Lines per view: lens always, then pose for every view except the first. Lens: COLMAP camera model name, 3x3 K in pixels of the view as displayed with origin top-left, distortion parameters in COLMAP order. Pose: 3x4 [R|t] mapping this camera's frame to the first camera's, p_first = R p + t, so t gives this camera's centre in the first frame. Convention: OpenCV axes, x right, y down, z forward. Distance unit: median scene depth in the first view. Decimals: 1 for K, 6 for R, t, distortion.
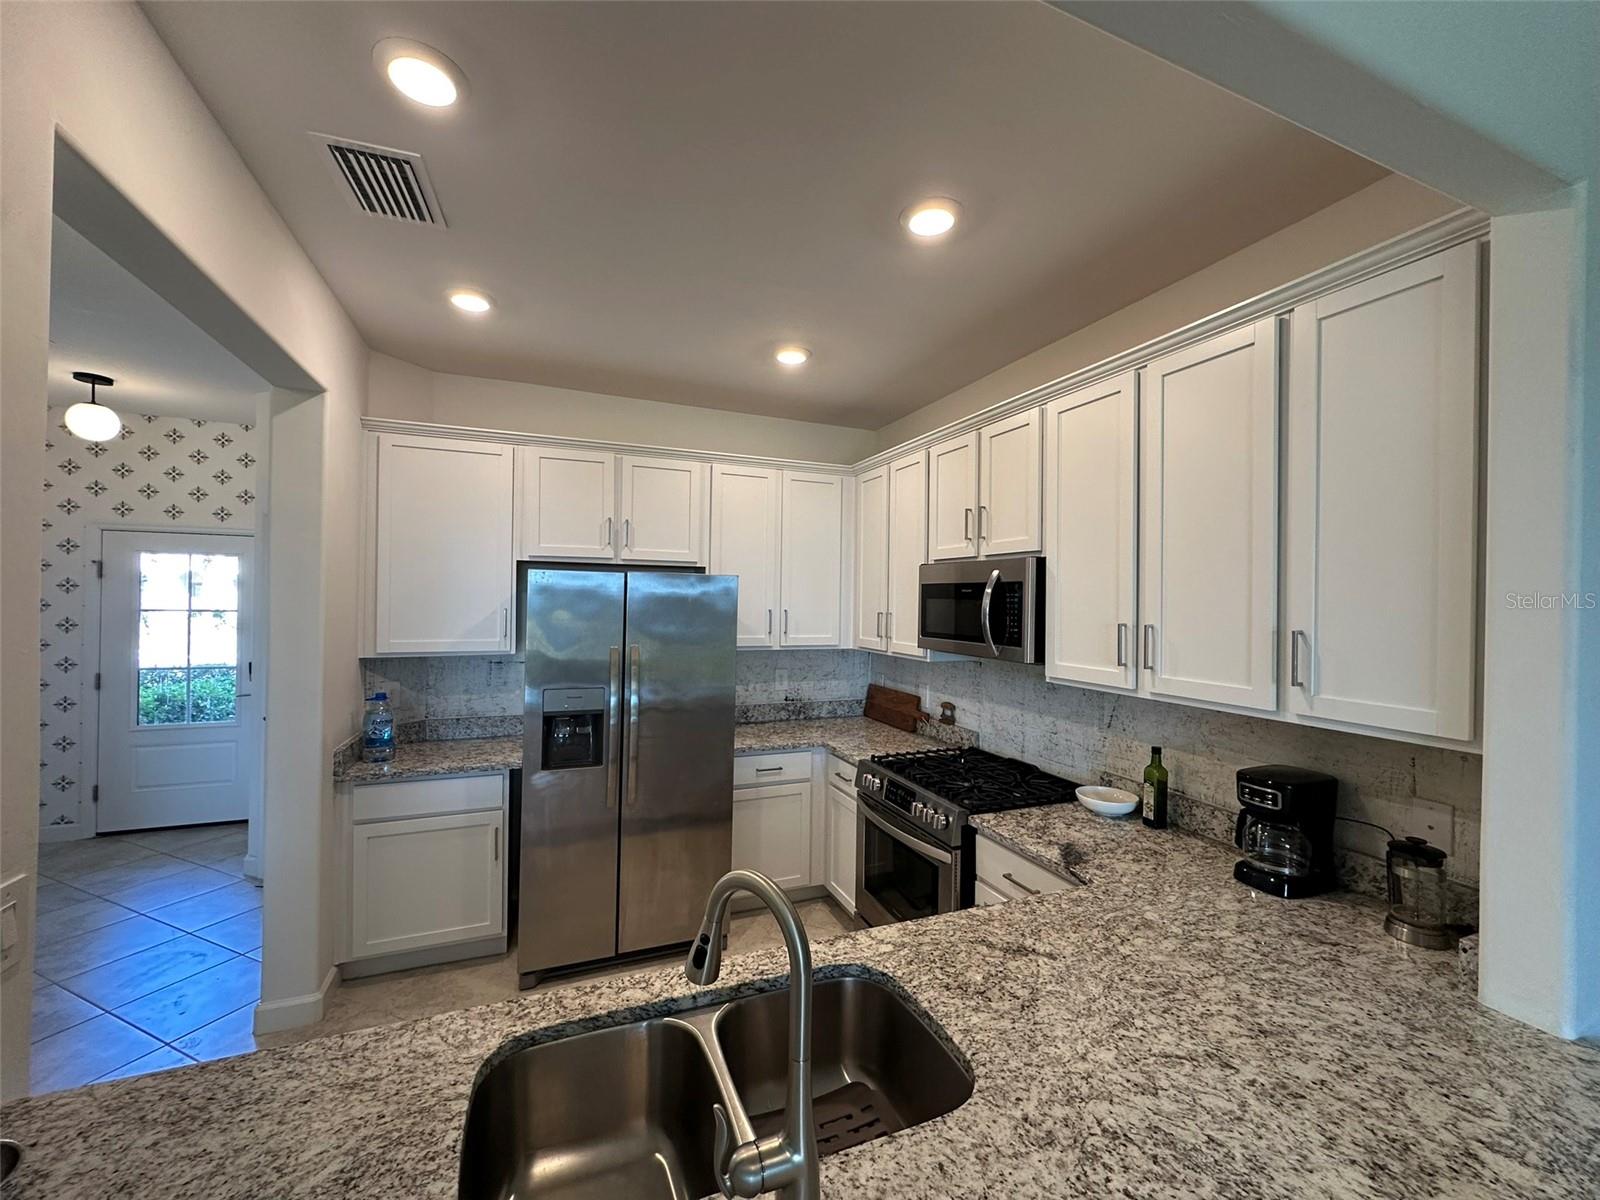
lens RADIAL K [[637.1, 0, 795.2], [0, 637.1, 595.9], [0, 0, 1]] dist [-0.007209, 0.000164]
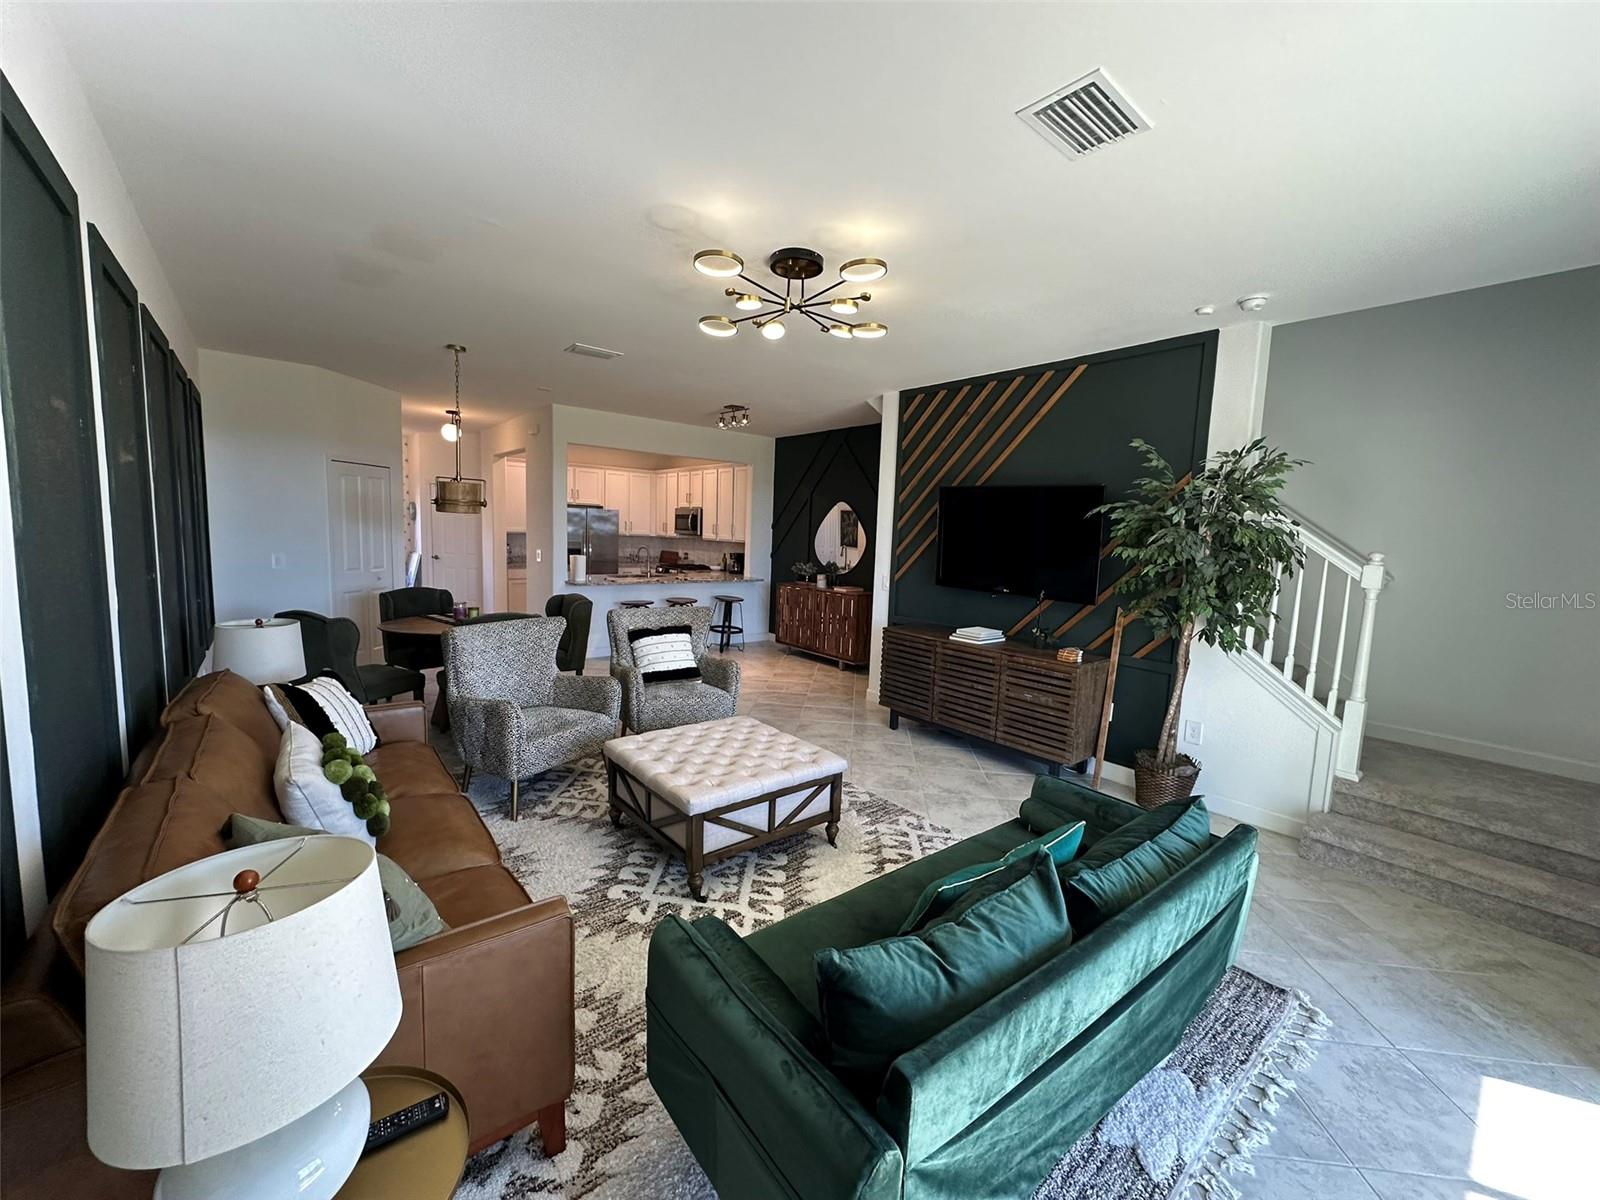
lens RADIAL K [[637.1, 0, 800.1], [0, 637.1, 595.5], [0, 0, 1]] dist [-0.007209, 0.000164]
pose [[0.951934, -0.011693, 0.306078, -0.211697], [-0.025256, 0.992872, 0.116478, -0.000854], [-0.305259, -0.118610, 0.944854, -2.457110]]
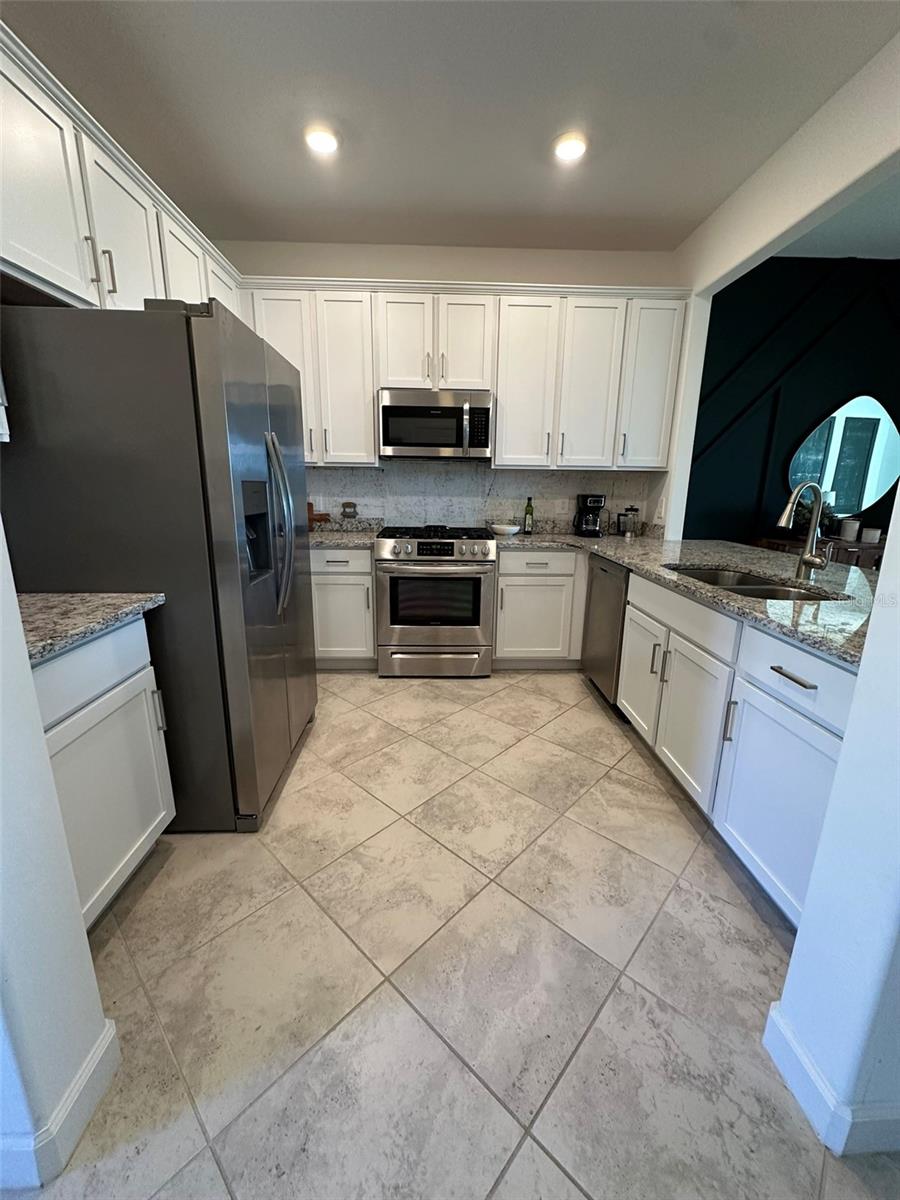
lens RADIAL K [[477.9, 0, 448.9], [0, 477.9, 597.5], [0, 0, 1]] dist [-0.007209, 0.000164]
pose [[0.337951, -0.236591, 0.910941, -0.770275], [-0.012756, 0.966648, 0.255792, 0.113853], [-0.941077, -0.098065, 0.323662, 0.509860]]
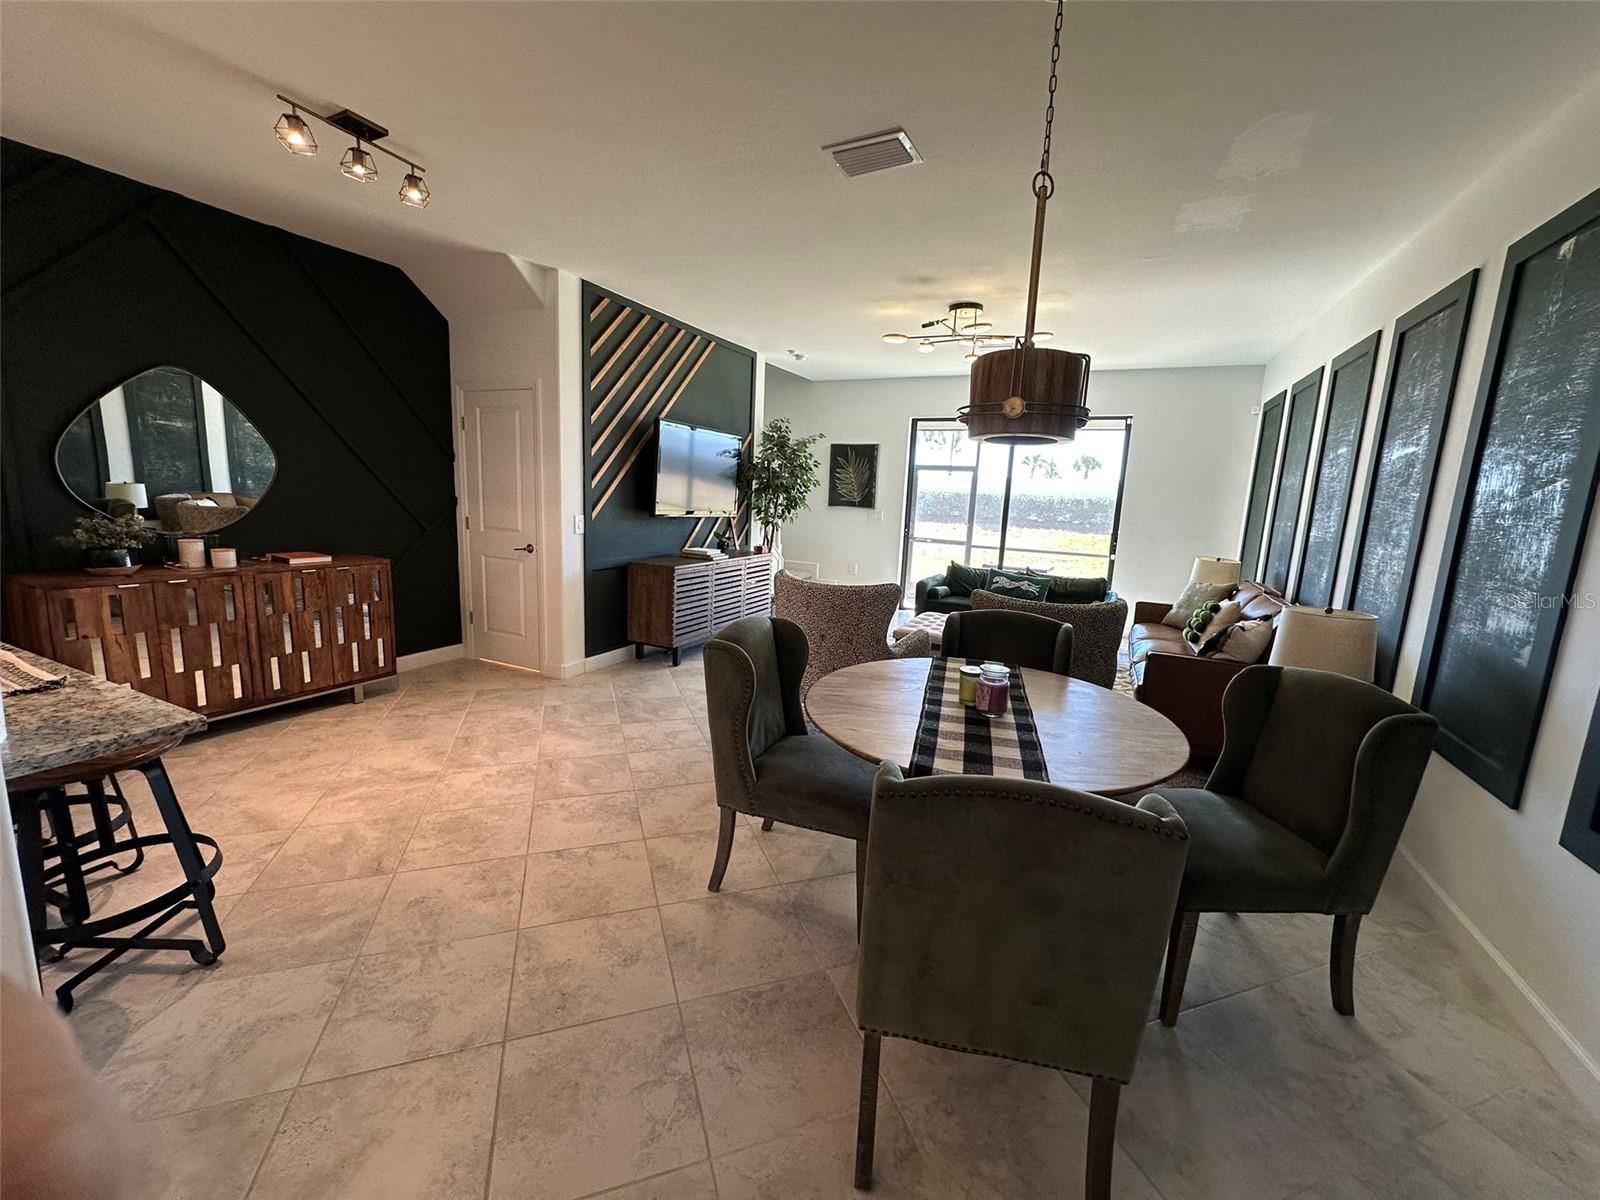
lens RADIAL K [[637.1, 0, 789.2], [0, 637.1, 602.7], [0, 0, 1]] dist [-0.007209, 0.000164]
pose [[-0.671258, -0.172505, 0.720871, -0.867828], [-0.061072, 0.982106, 0.178150, 0.059397], [-0.738704, 0.075560, -0.669781, -0.039981]]
